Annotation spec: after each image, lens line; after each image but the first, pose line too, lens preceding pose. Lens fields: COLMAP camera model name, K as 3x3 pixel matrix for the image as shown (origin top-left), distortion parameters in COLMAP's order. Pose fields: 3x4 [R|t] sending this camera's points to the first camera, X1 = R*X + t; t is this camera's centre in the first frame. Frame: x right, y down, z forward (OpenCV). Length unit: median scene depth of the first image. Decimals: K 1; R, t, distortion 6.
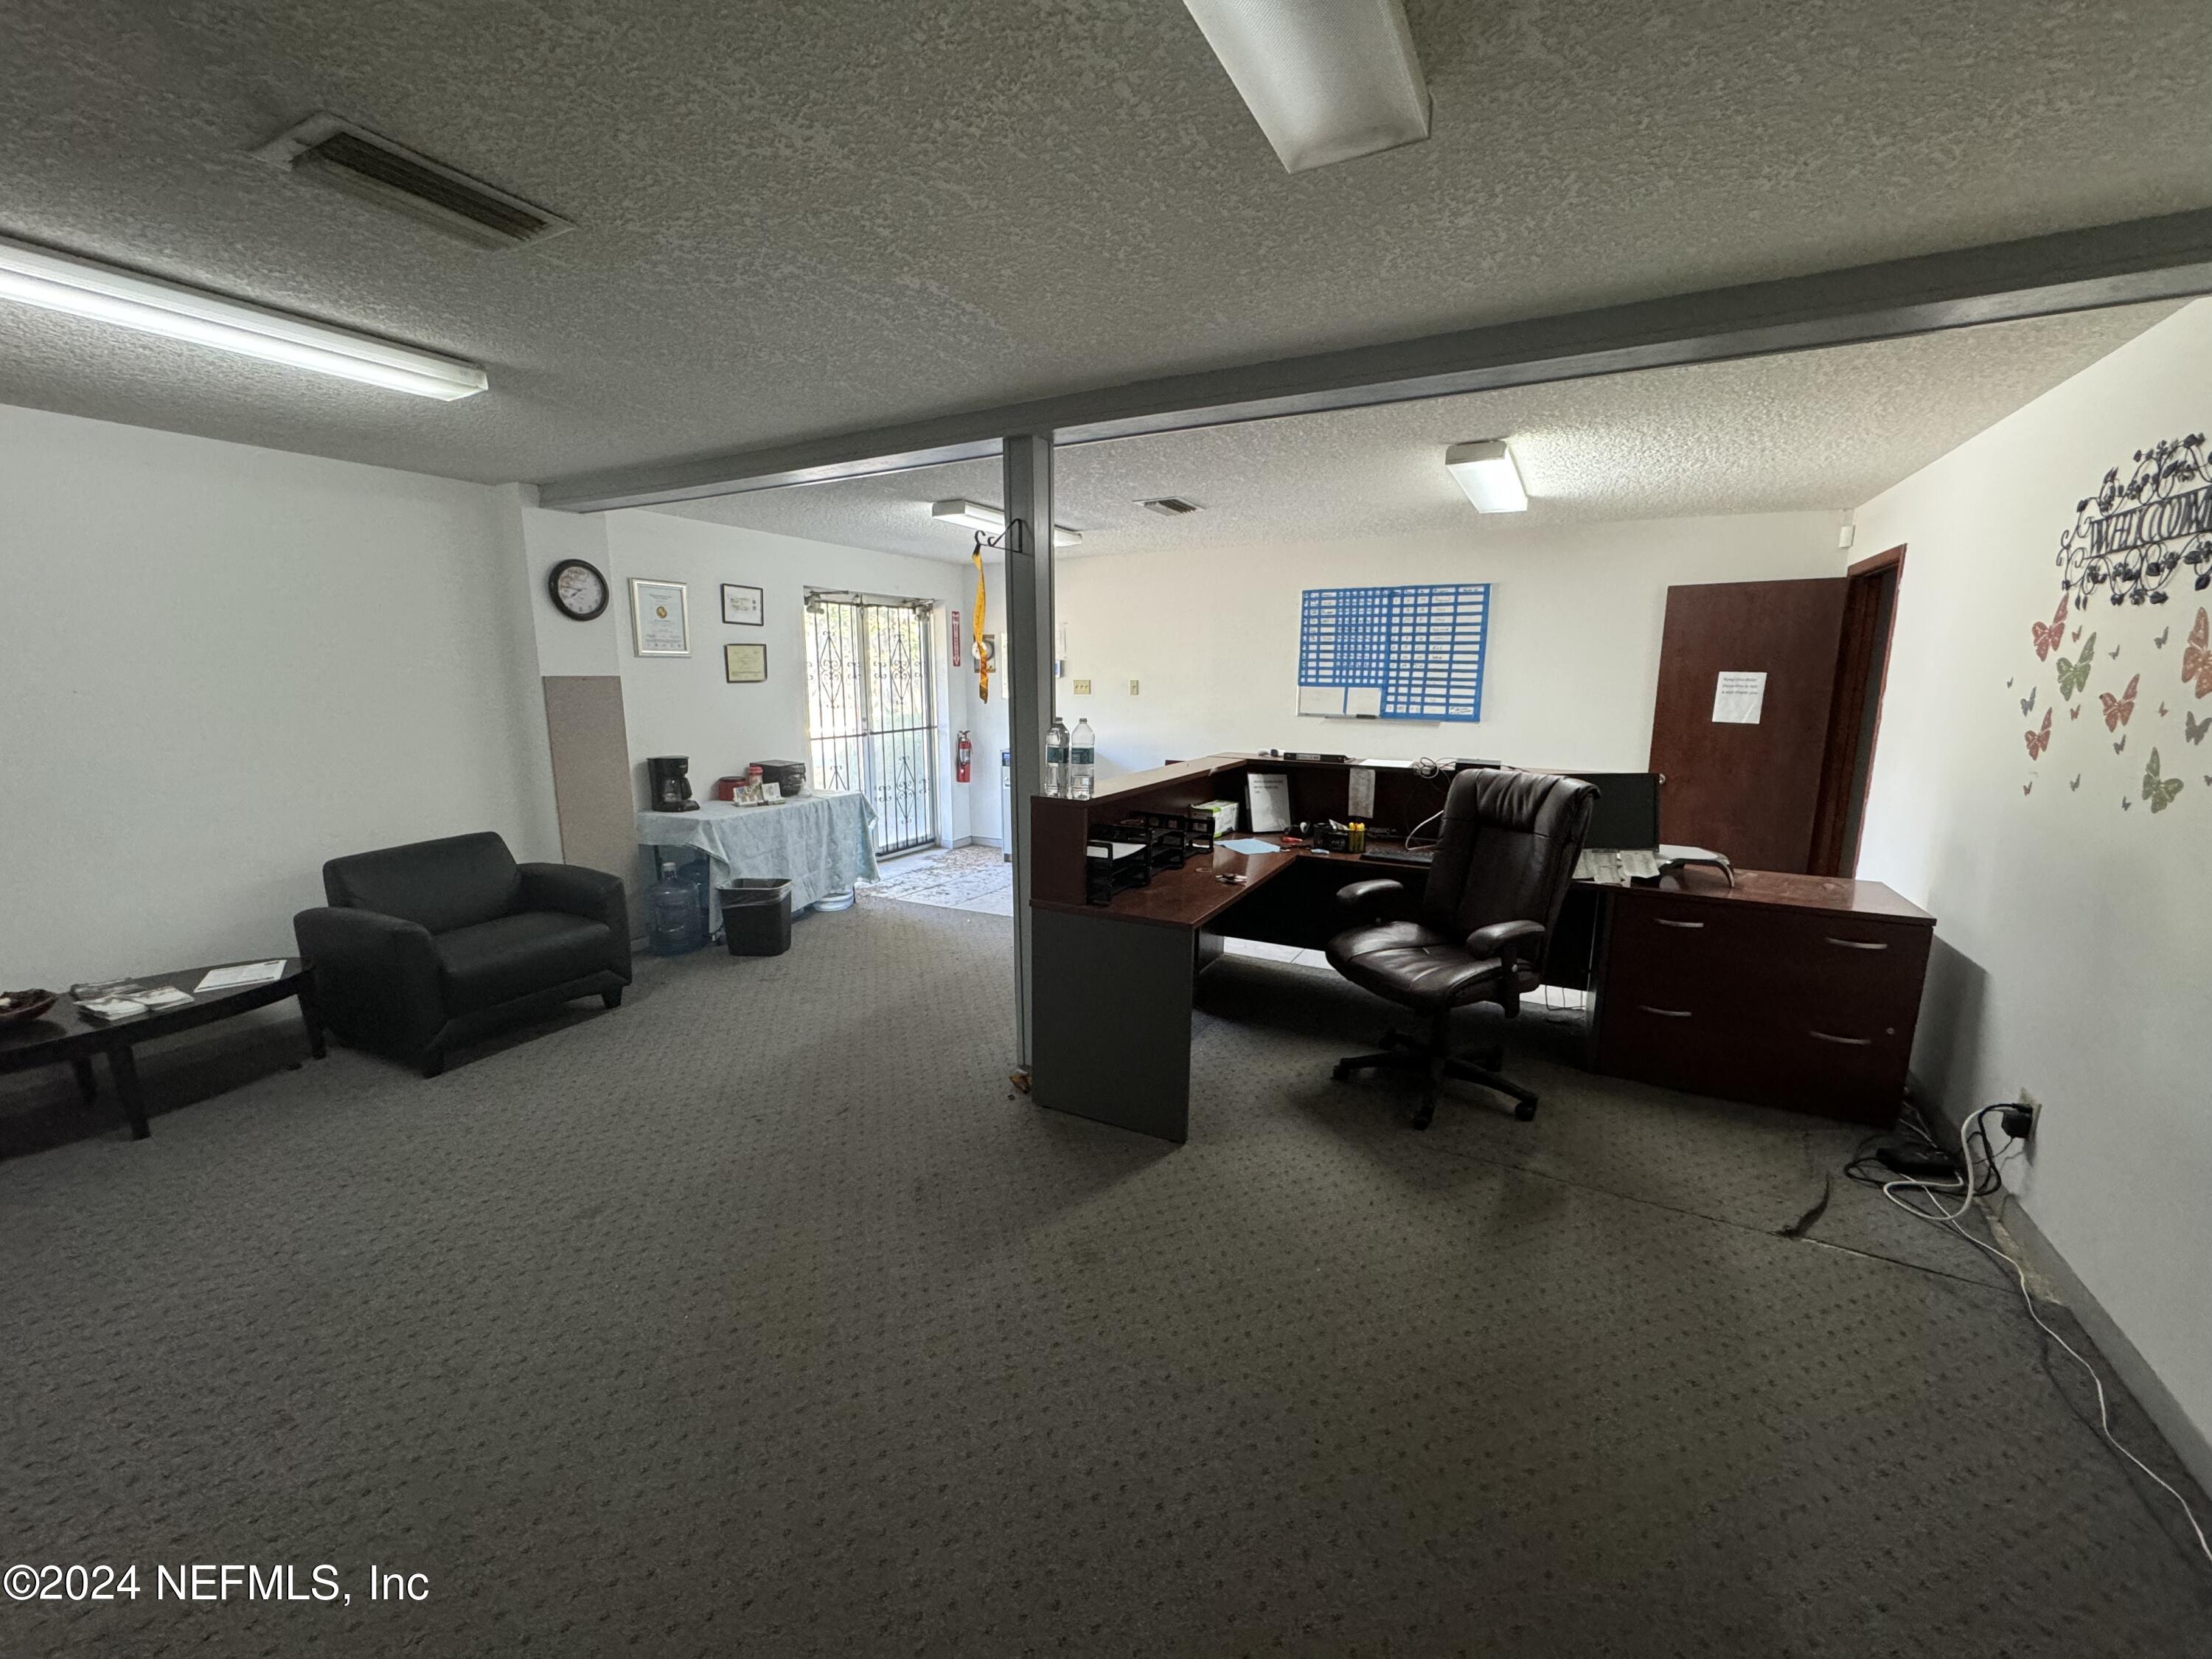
lens RADIAL K [[888.4, 0, 1116.7], [0, 888.4, 827.9], [0, 0, 1]] dist [-0.000192, 0.000705]
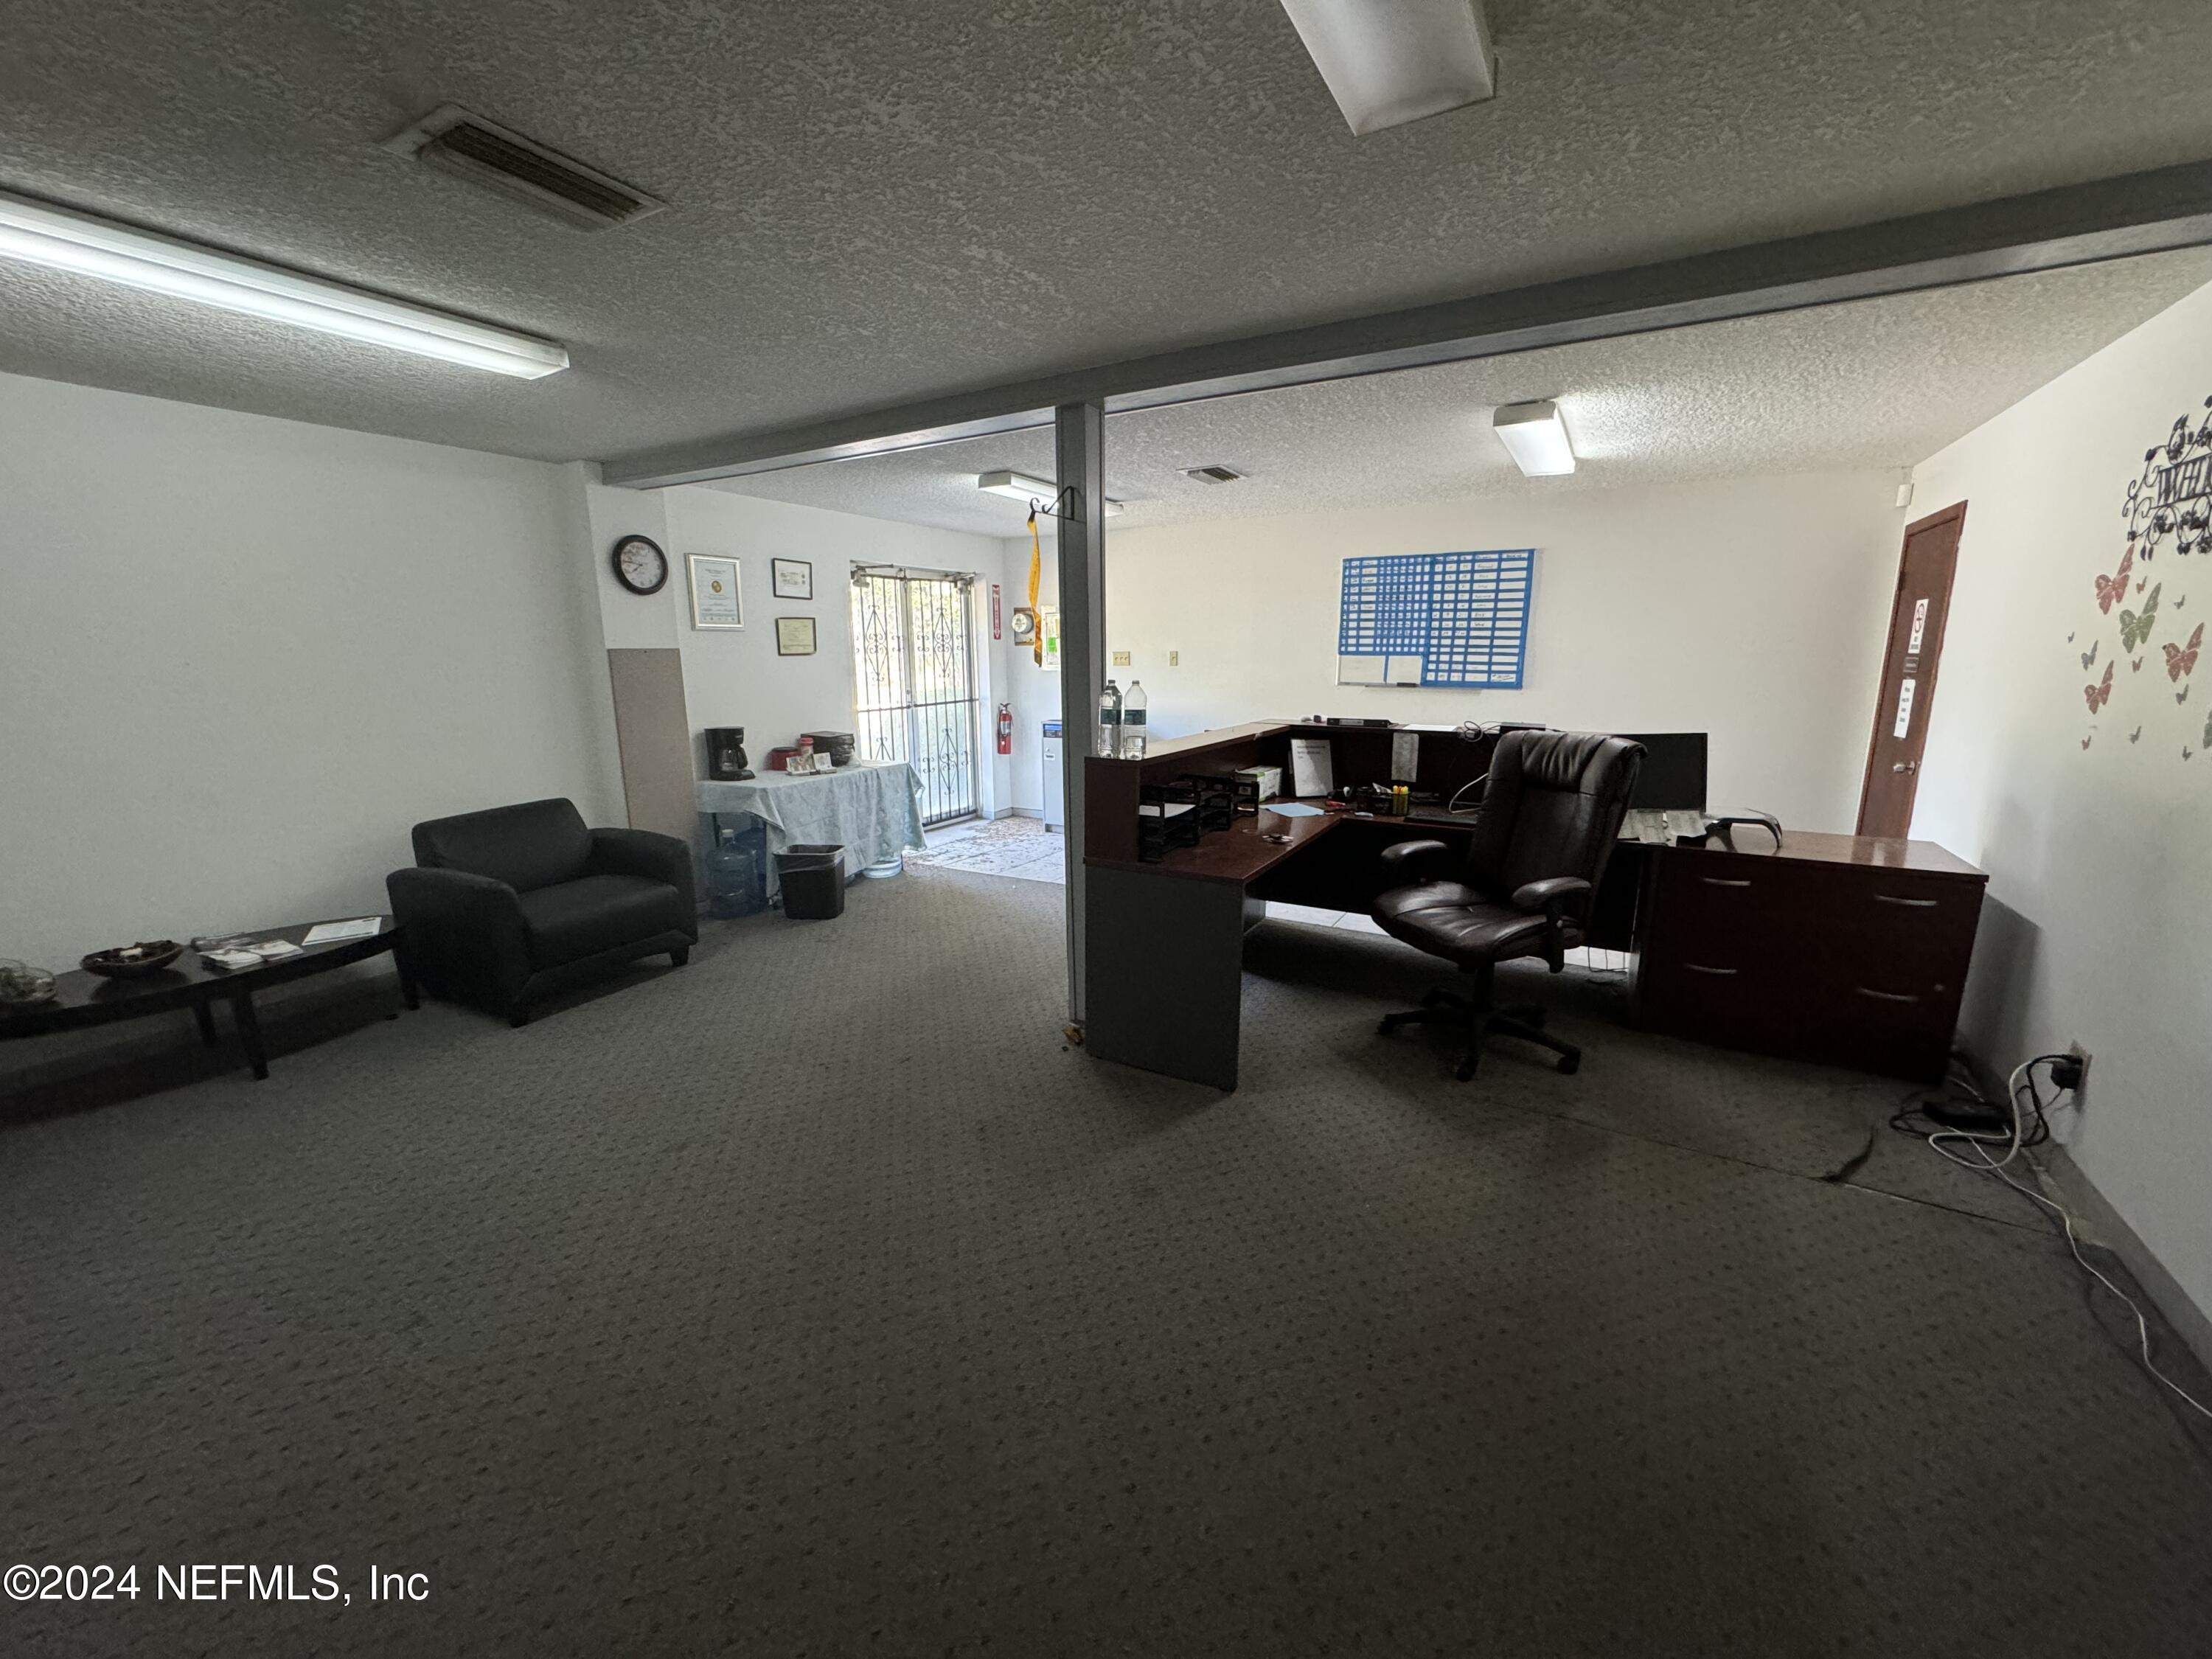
lens RADIAL K [[888.4, 0, 1115.9], [0, 888.4, 828.5], [0, 0, 1]] dist [-0.000192, 0.000705]
pose [[0.999388, -0.001386, -0.034940, -0.022991], [0.002261, 0.999685, 0.025006, 0.020273], [0.034895, -0.025070, 0.999076, -0.030057]]
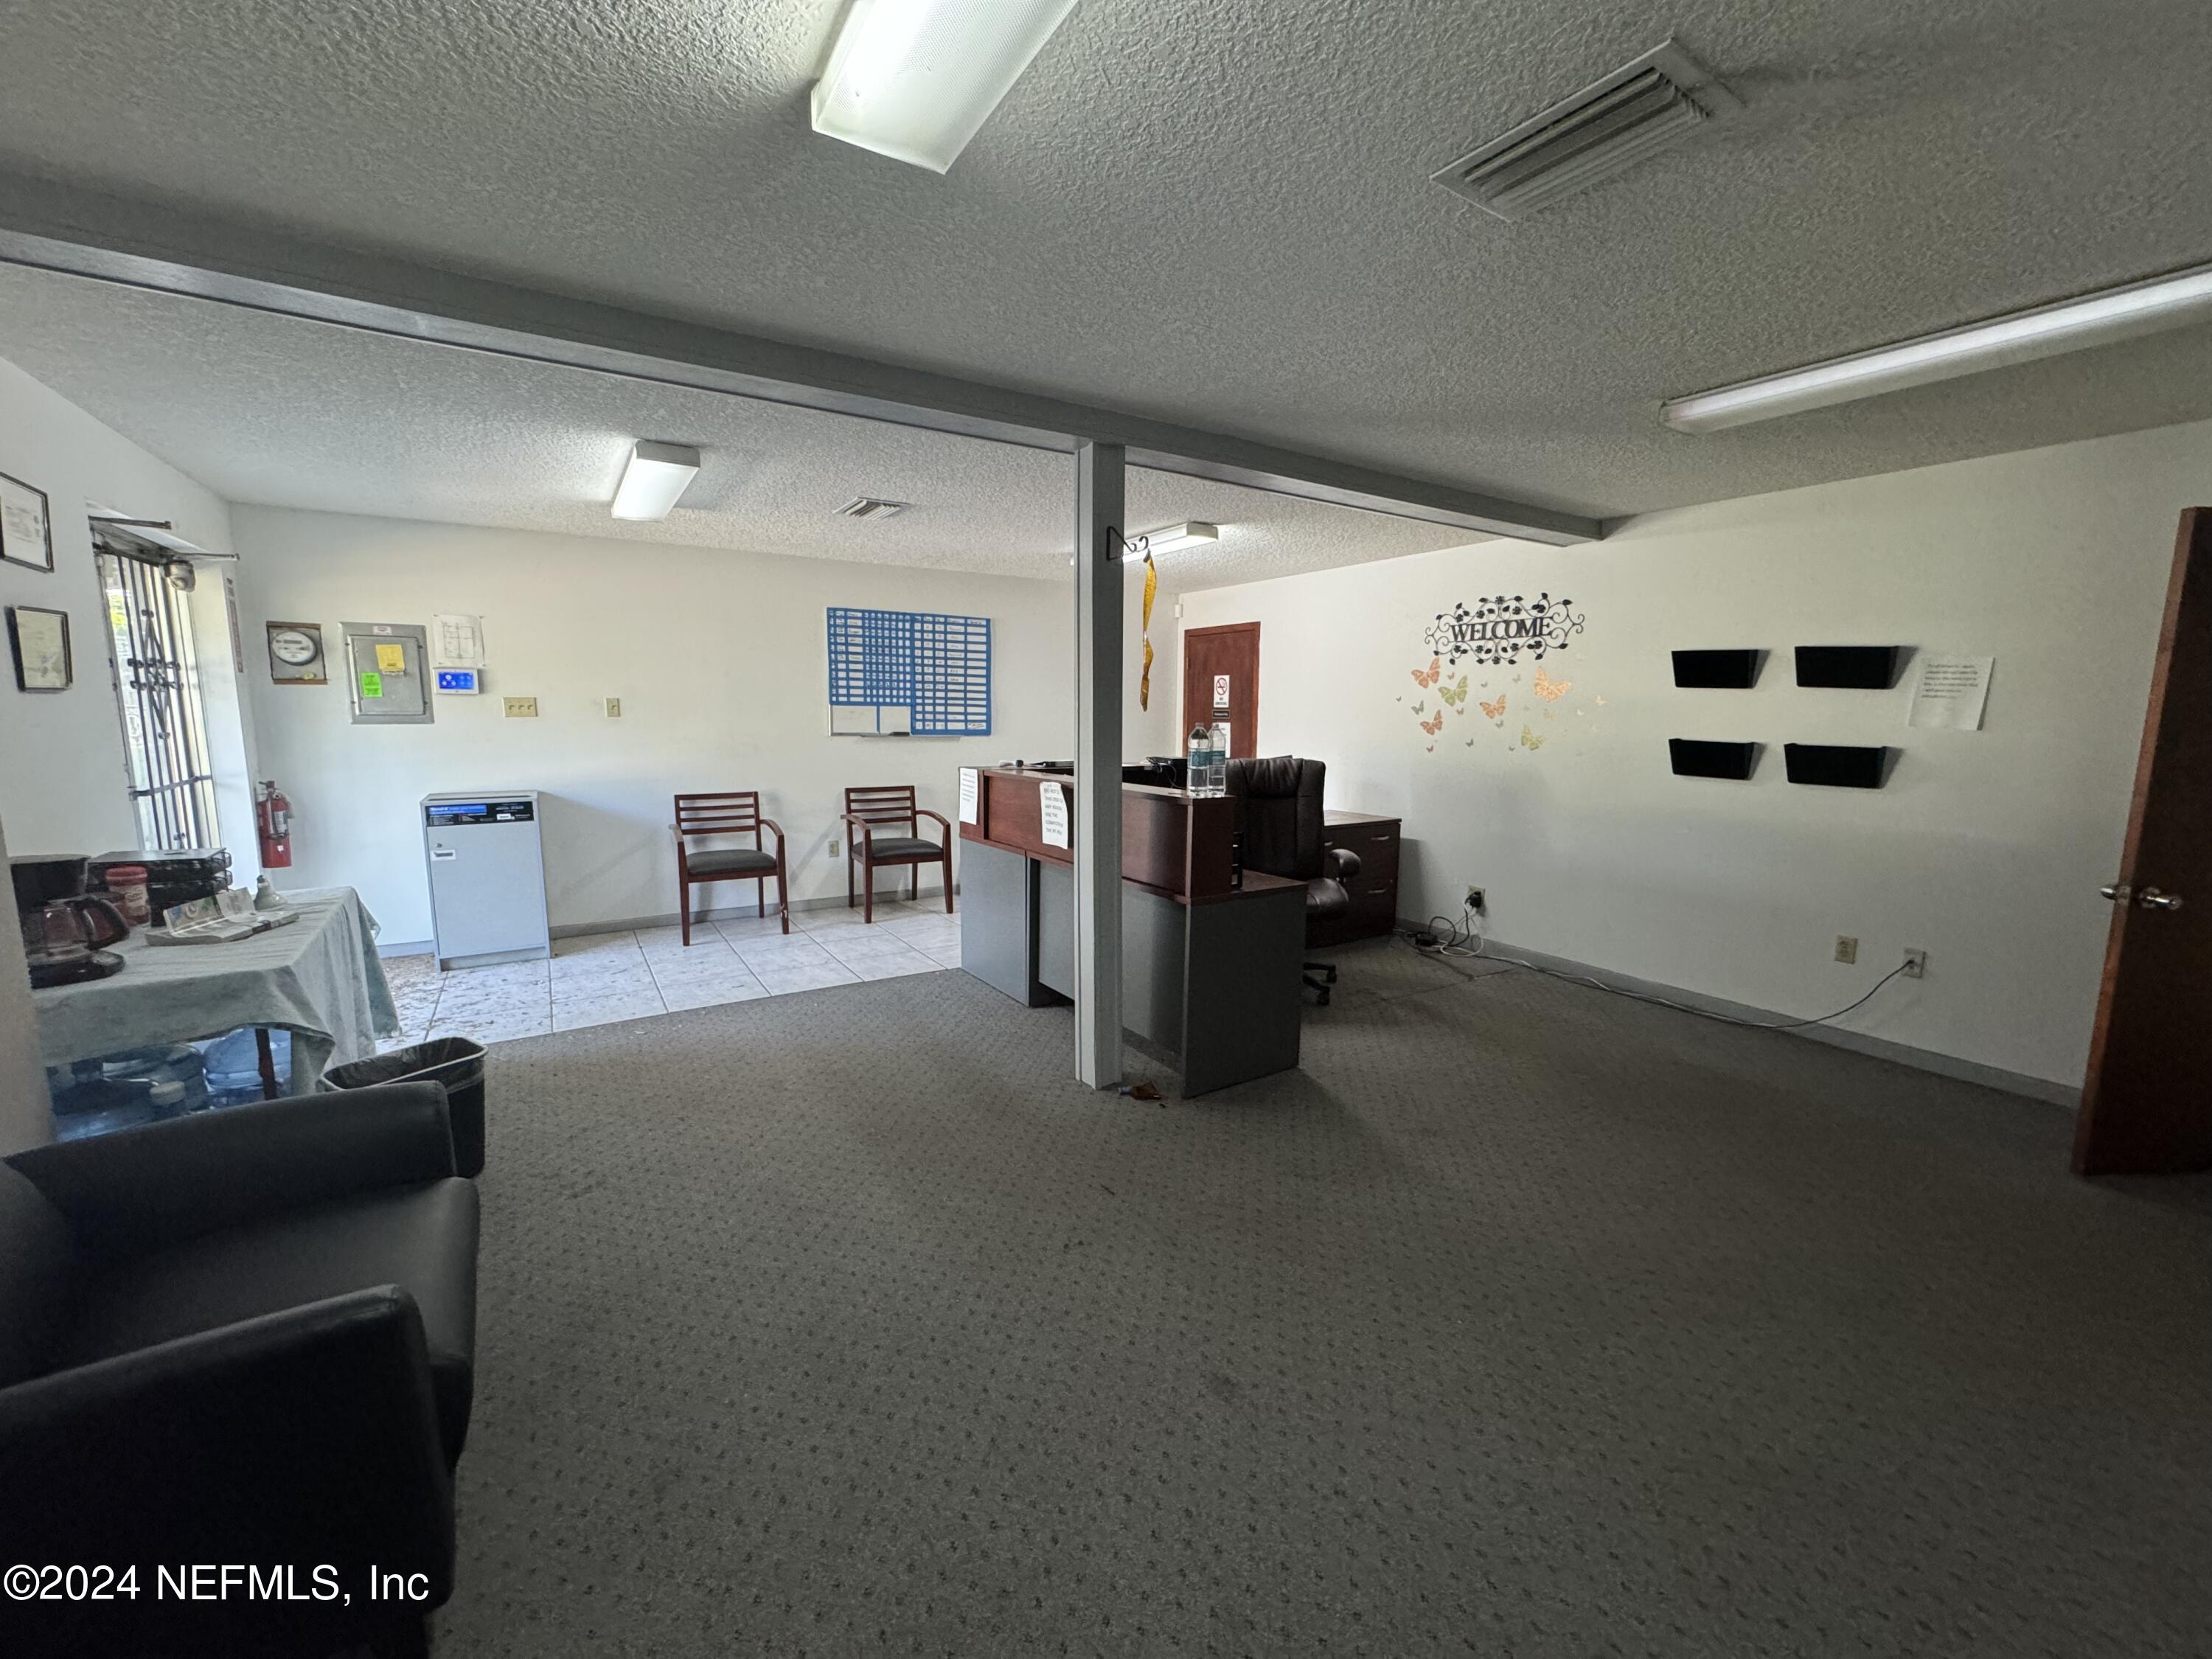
lens RADIAL K [[888.4, 0, 1094.9], [0, 888.4, 832.4], [0, 0, 1]] dist [-0.000192, 0.000705]
pose [[0.488106, -0.121346, 0.864308, -1.000874], [0.144758, 0.987828, 0.056937, -0.069676], [-0.860696, 0.097324, 0.499730, 0.546574]]
